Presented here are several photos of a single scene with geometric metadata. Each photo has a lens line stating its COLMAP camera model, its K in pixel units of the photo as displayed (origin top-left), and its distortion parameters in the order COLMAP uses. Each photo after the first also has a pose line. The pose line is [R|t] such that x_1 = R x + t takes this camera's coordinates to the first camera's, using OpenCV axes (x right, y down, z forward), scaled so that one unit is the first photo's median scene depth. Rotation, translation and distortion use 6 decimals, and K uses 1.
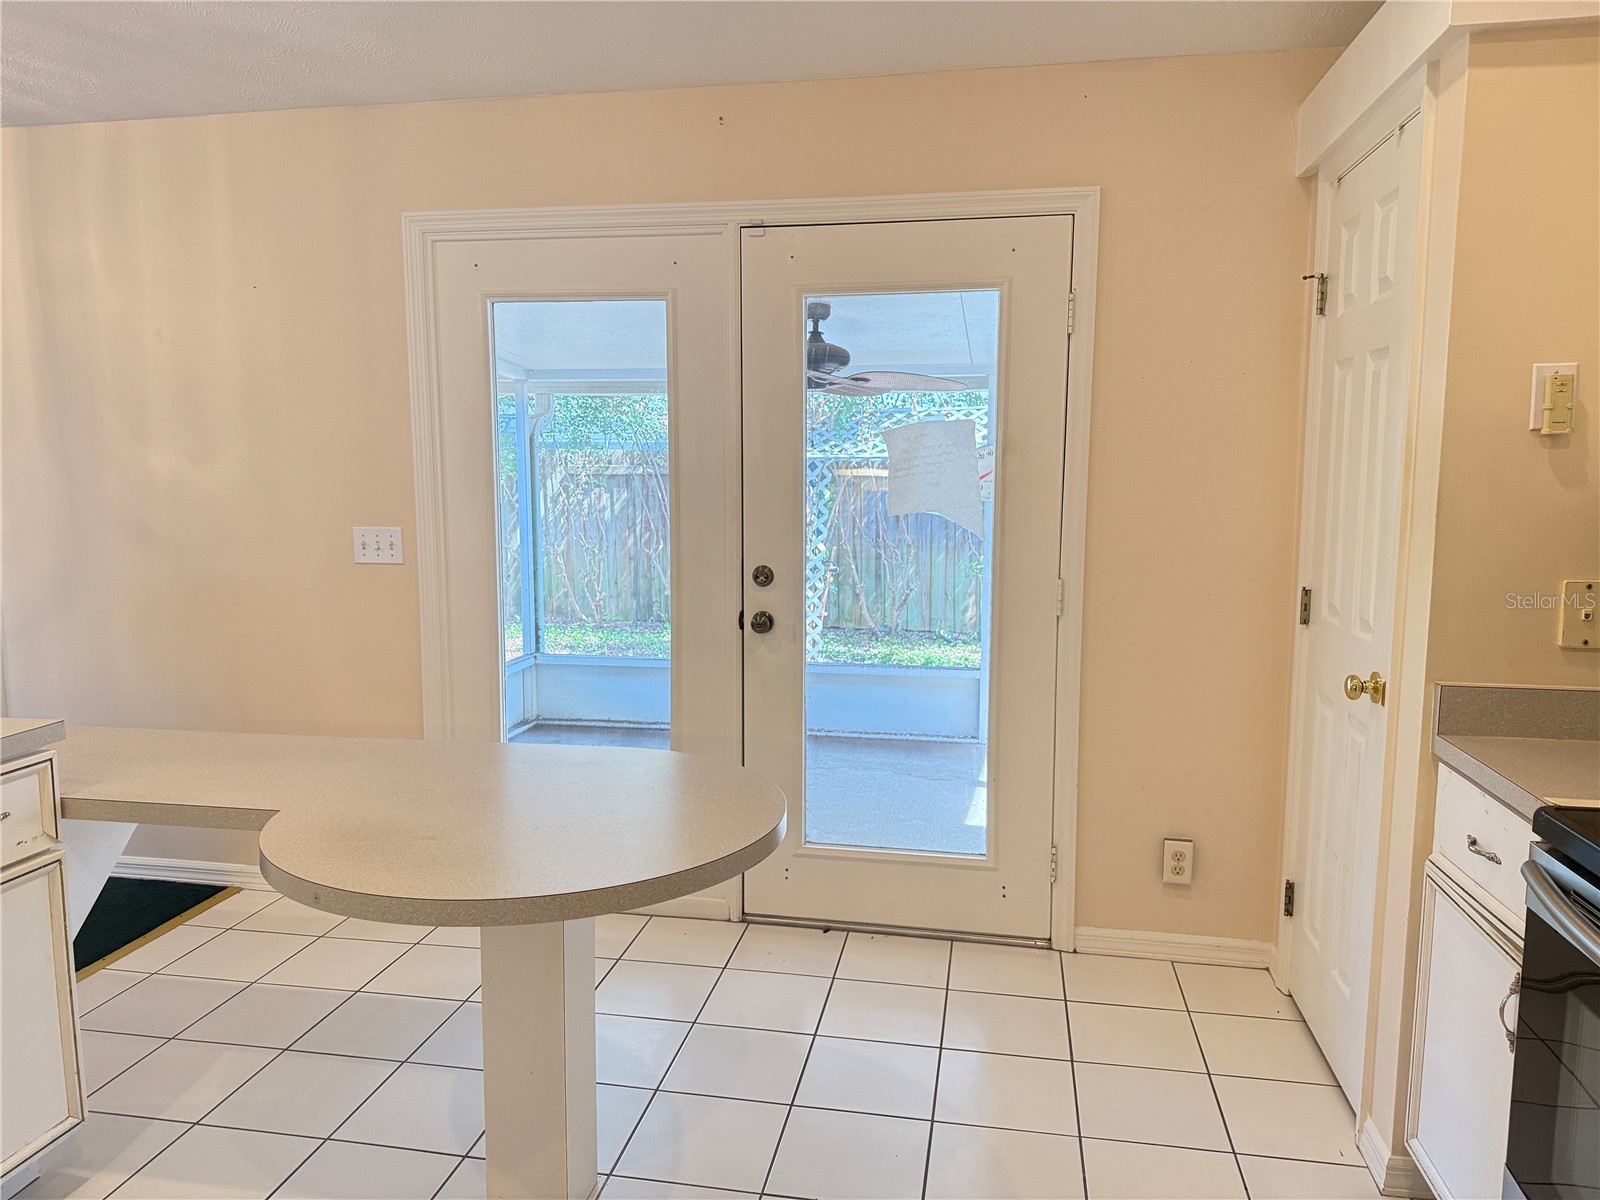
lens RADIAL K [[1120.6, 0, 800.0], [0, 1120.6, 600.0], [0, 0, 1]] dist [0.068832, -0.073077]
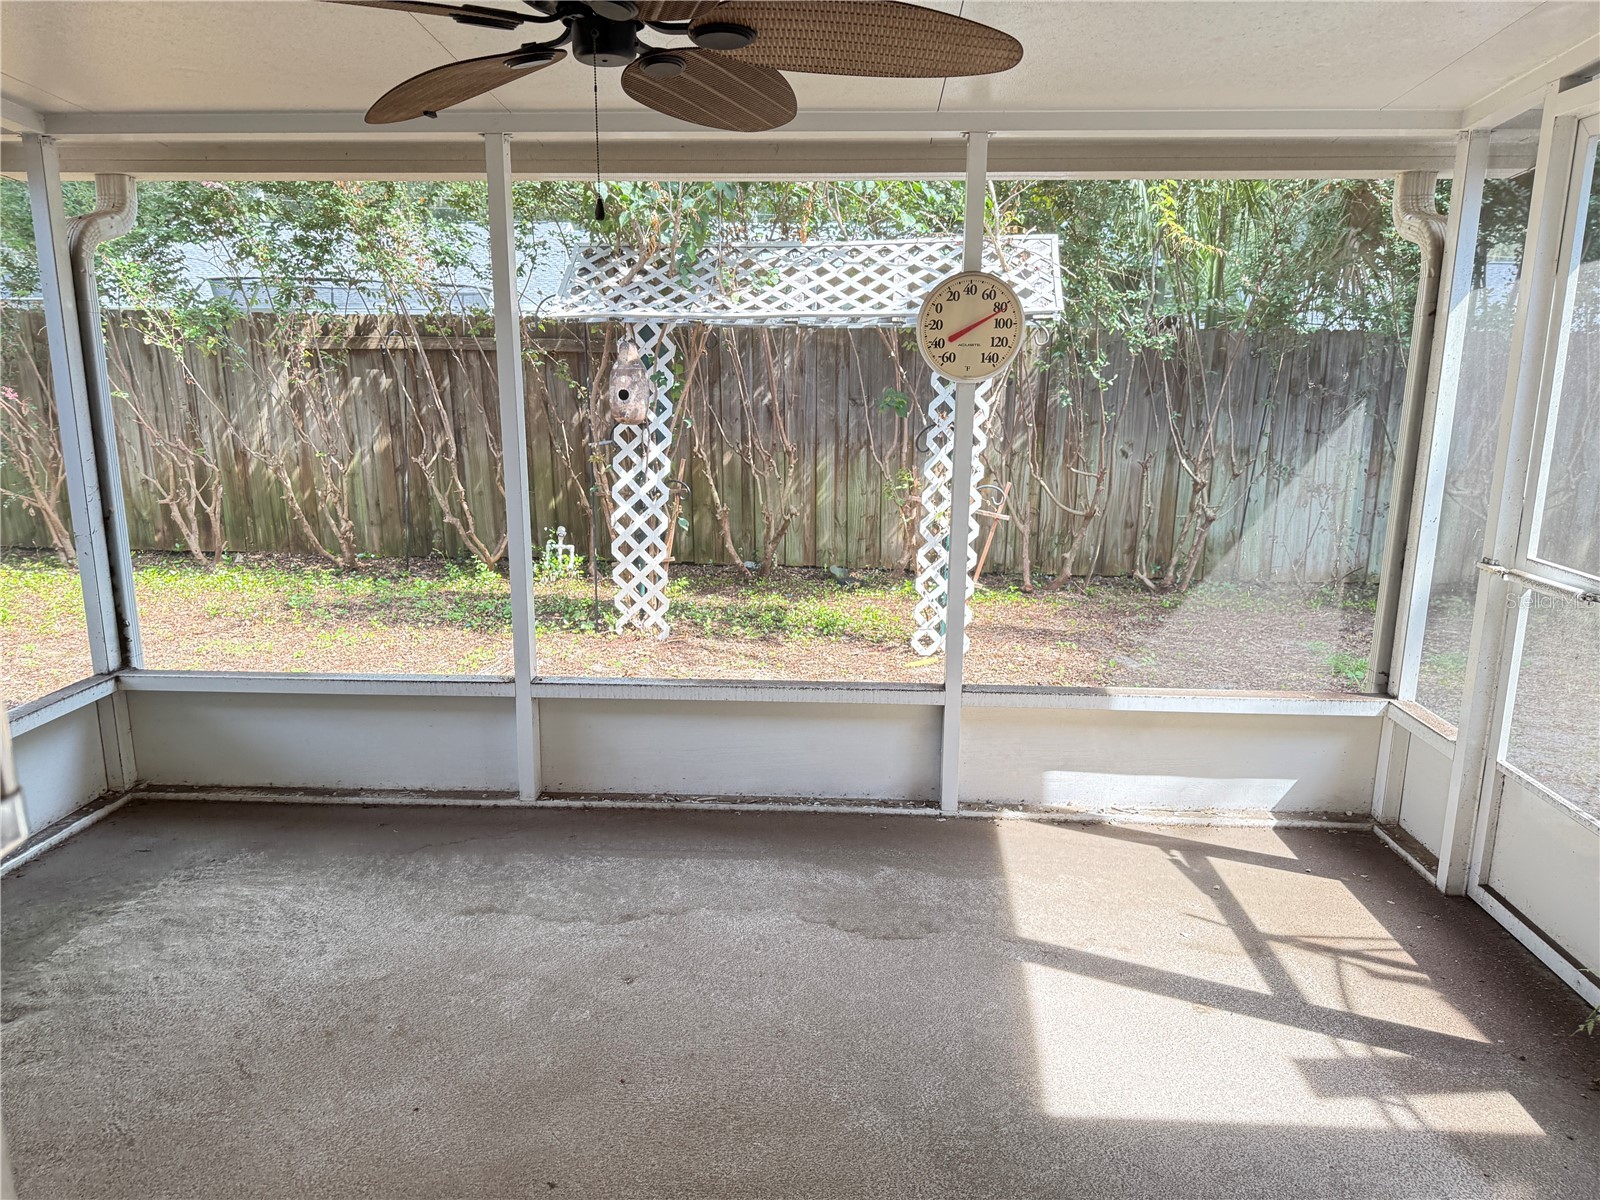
lens RADIAL K [[1120.6, 0, 800.0], [0, 1120.6, 600.0], [0, 0, 1]] dist [0.068832, -0.073077]
pose [[0.991877, -0.023843, 0.124950, 0.014429], [0.012320, 0.995665, 0.092194, -0.024773], [-0.126606, -0.089906, 0.987870, 0.331570]]
